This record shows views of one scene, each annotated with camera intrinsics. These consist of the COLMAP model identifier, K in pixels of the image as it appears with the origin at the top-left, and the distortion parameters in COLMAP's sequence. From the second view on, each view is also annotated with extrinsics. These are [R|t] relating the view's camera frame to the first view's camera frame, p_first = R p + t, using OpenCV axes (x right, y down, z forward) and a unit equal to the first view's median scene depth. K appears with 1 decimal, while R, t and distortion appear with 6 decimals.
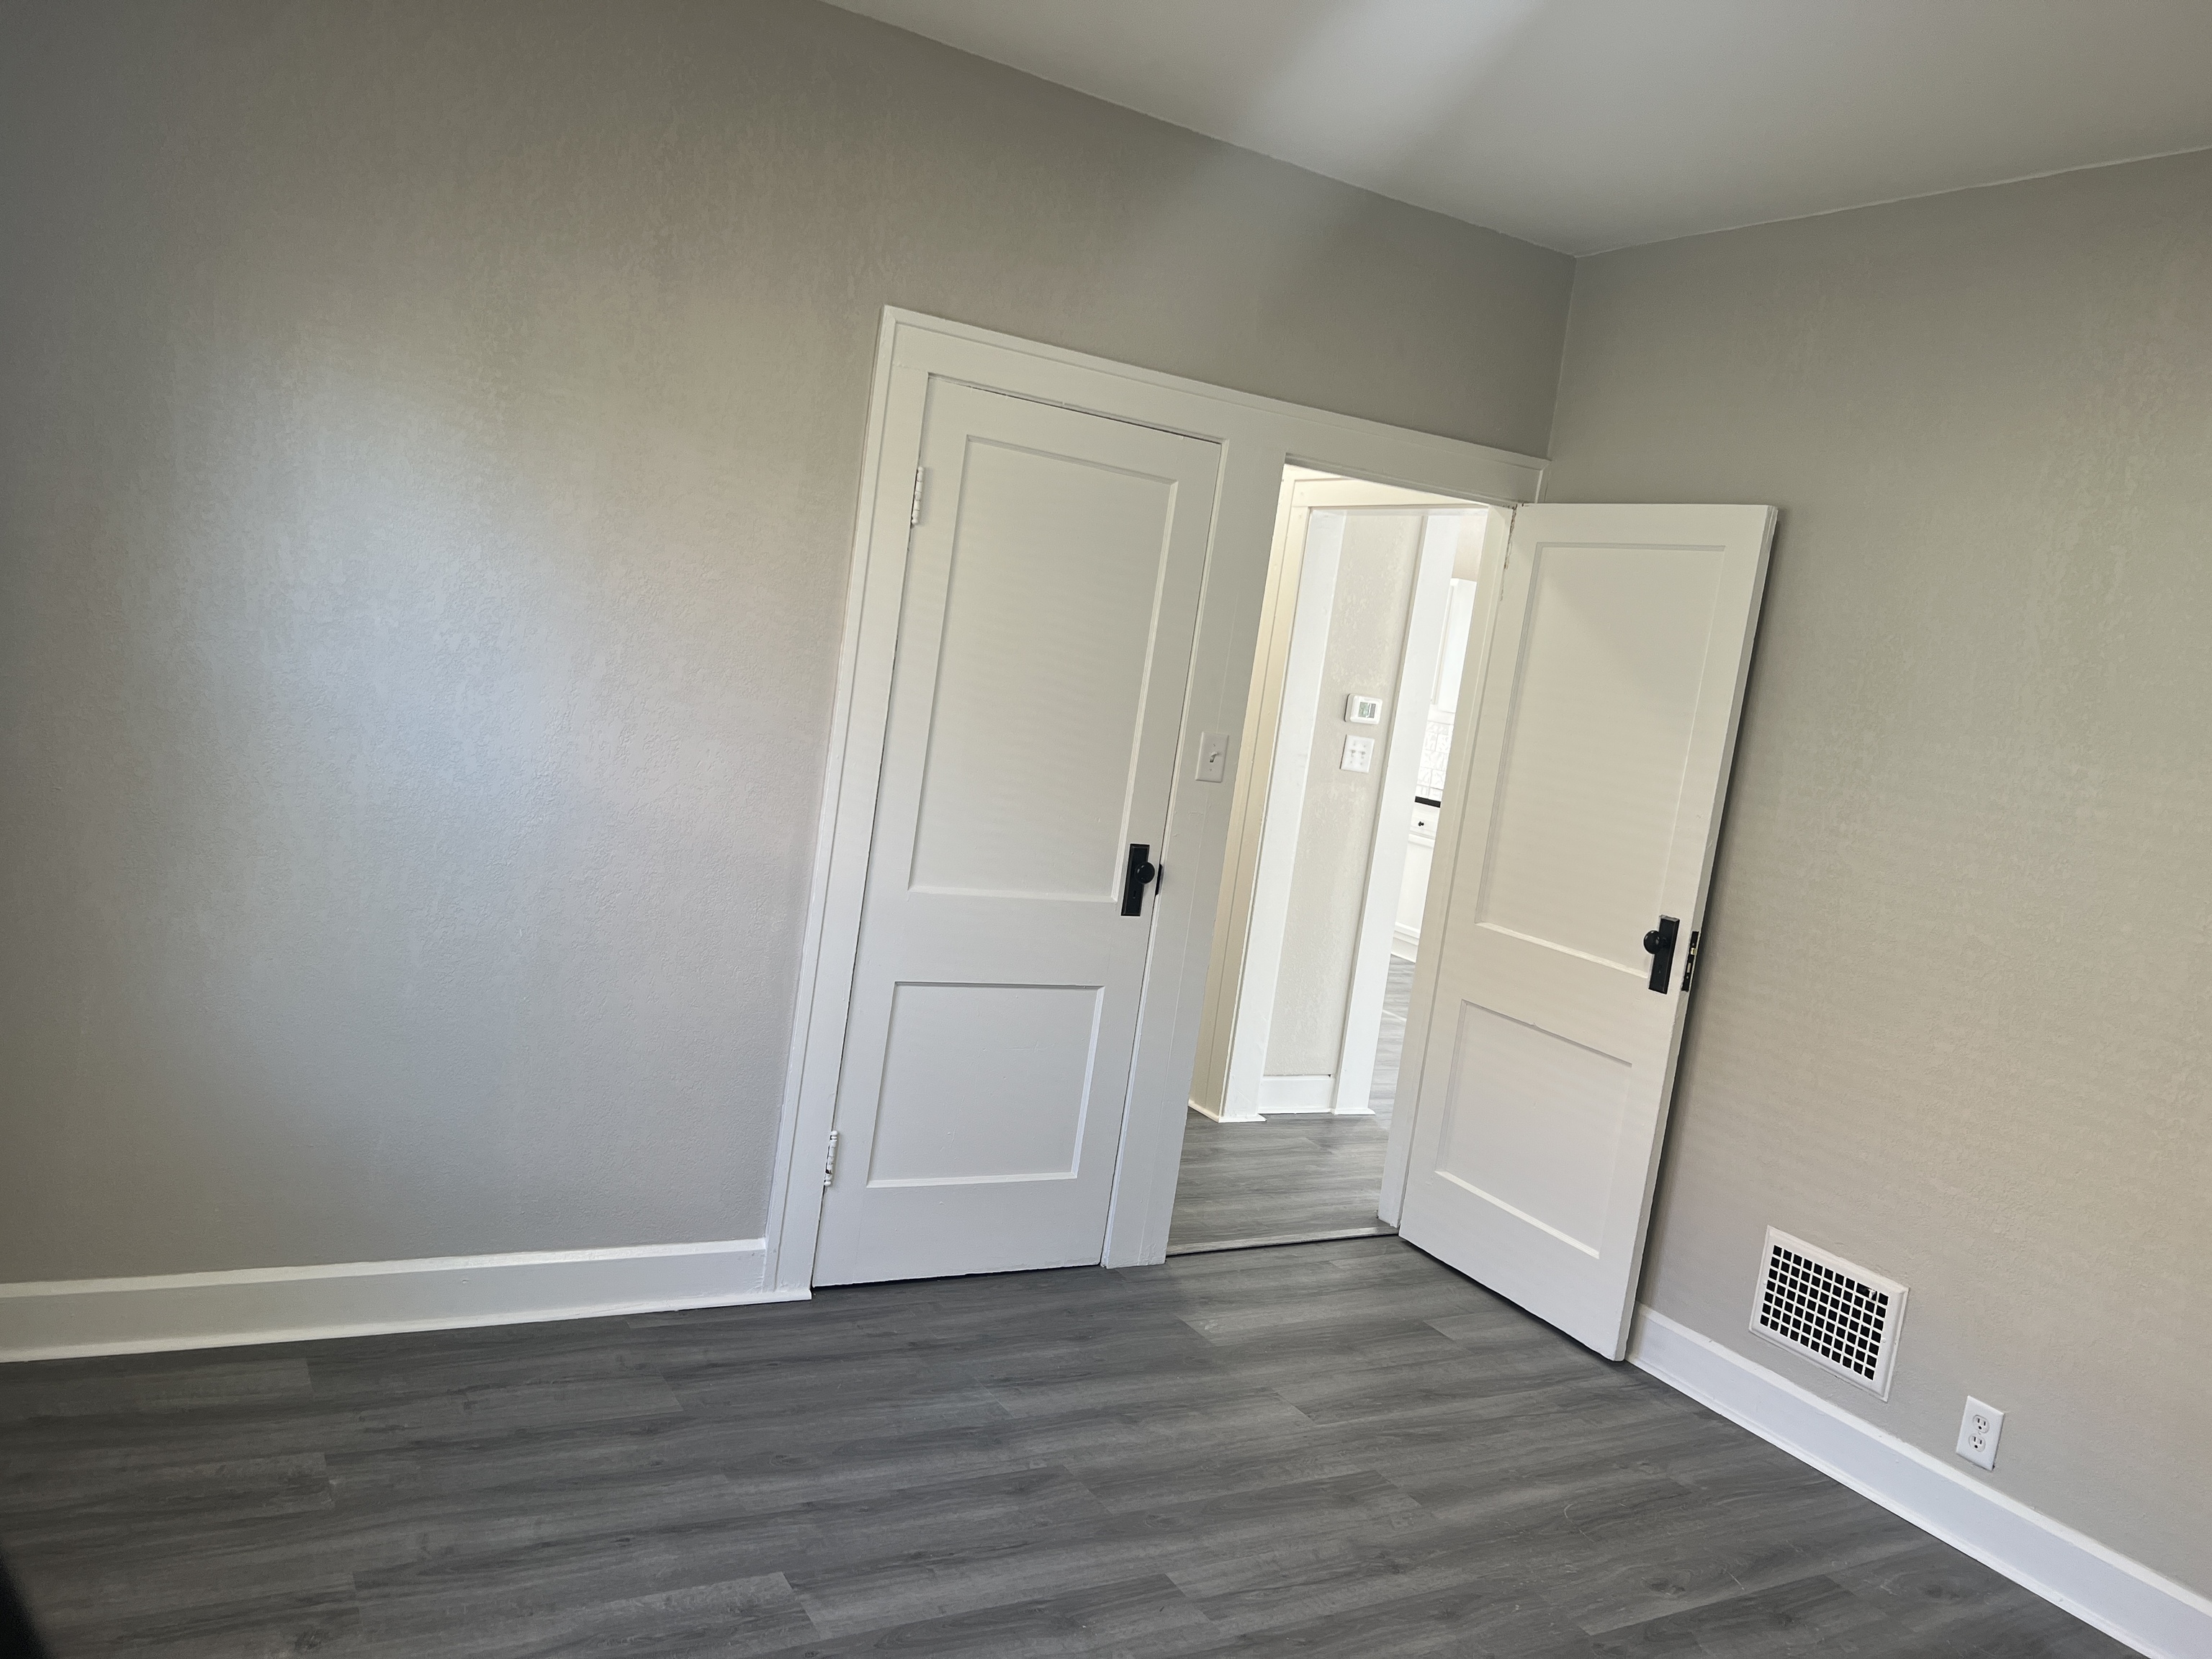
lens RADIAL K [[1686.9, 0, 1106.0], [0, 1686.9, 829.5], [0, 0, 1]] dist [0.005282, -0.000813]
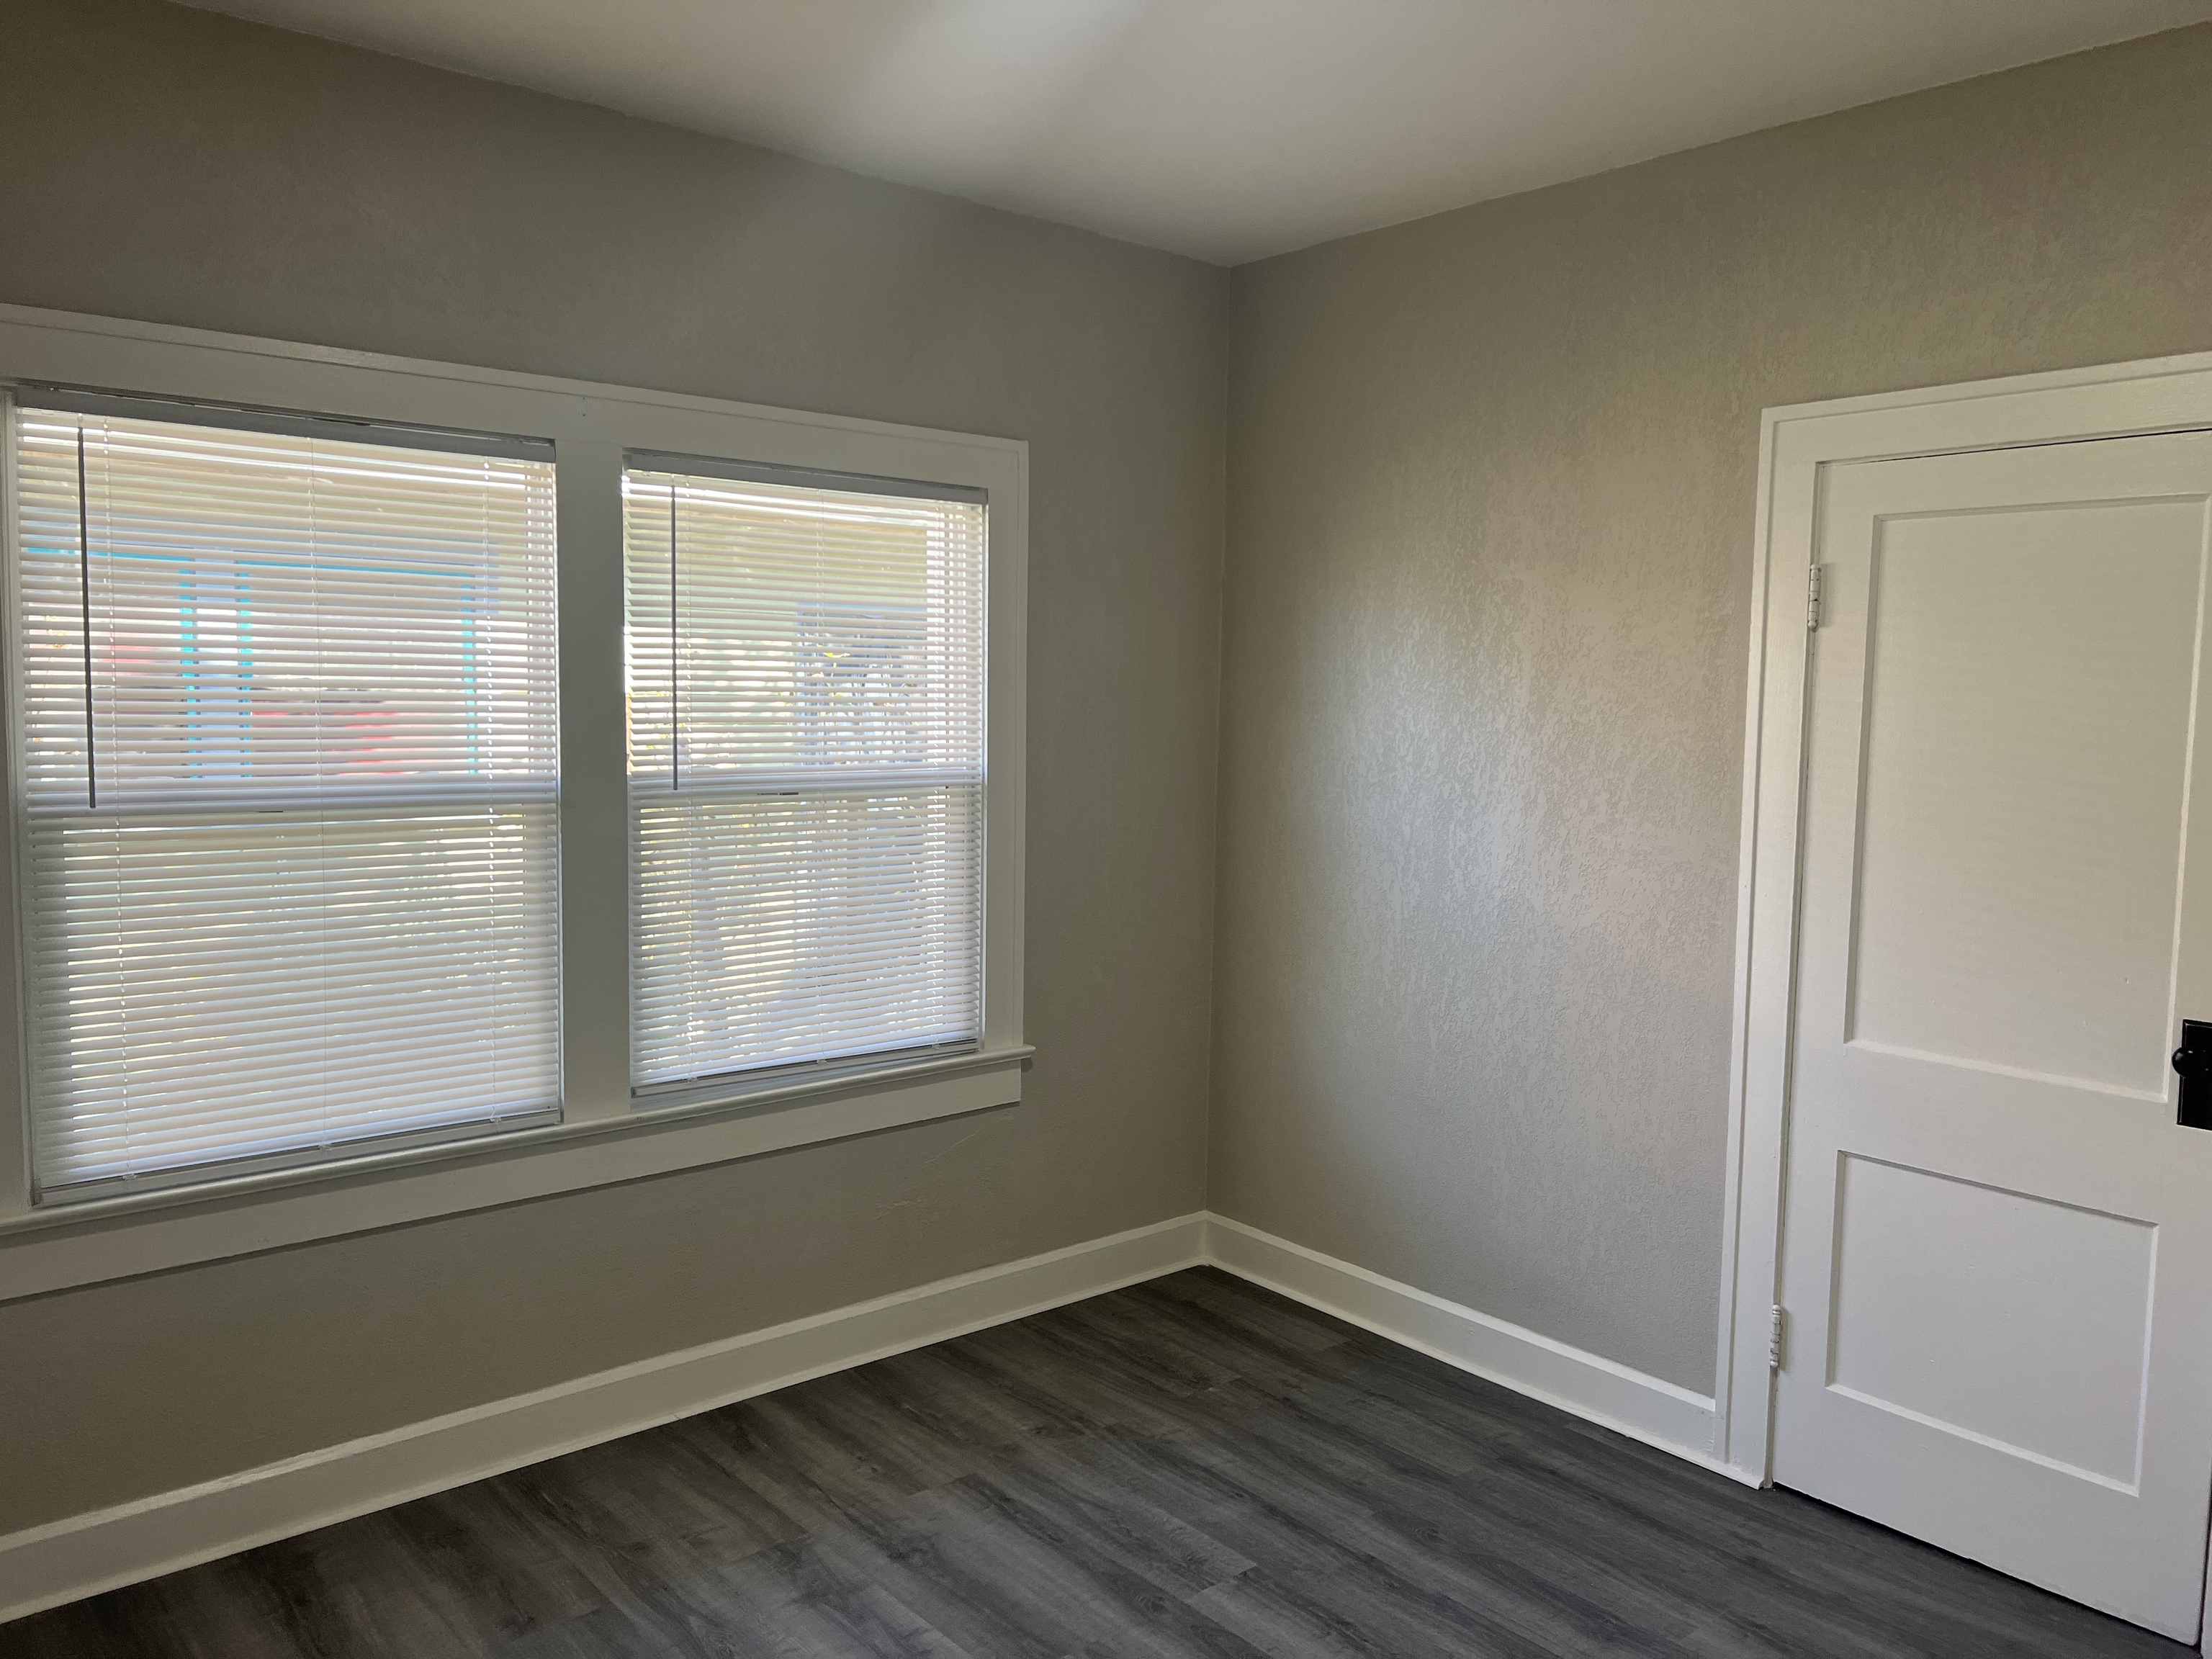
lens RADIAL K [[1661.7, 0, 1106.0], [0, 1661.7, 829.5], [0, 0, 1]] dist [0.044646, -0.005219]
pose [[0.170205, -0.053483, -0.983956, 0.755887], [-0.096200, 0.992855, -0.070607, 0.027674], [0.980702, 0.106675, 0.163843, 0.532011]]
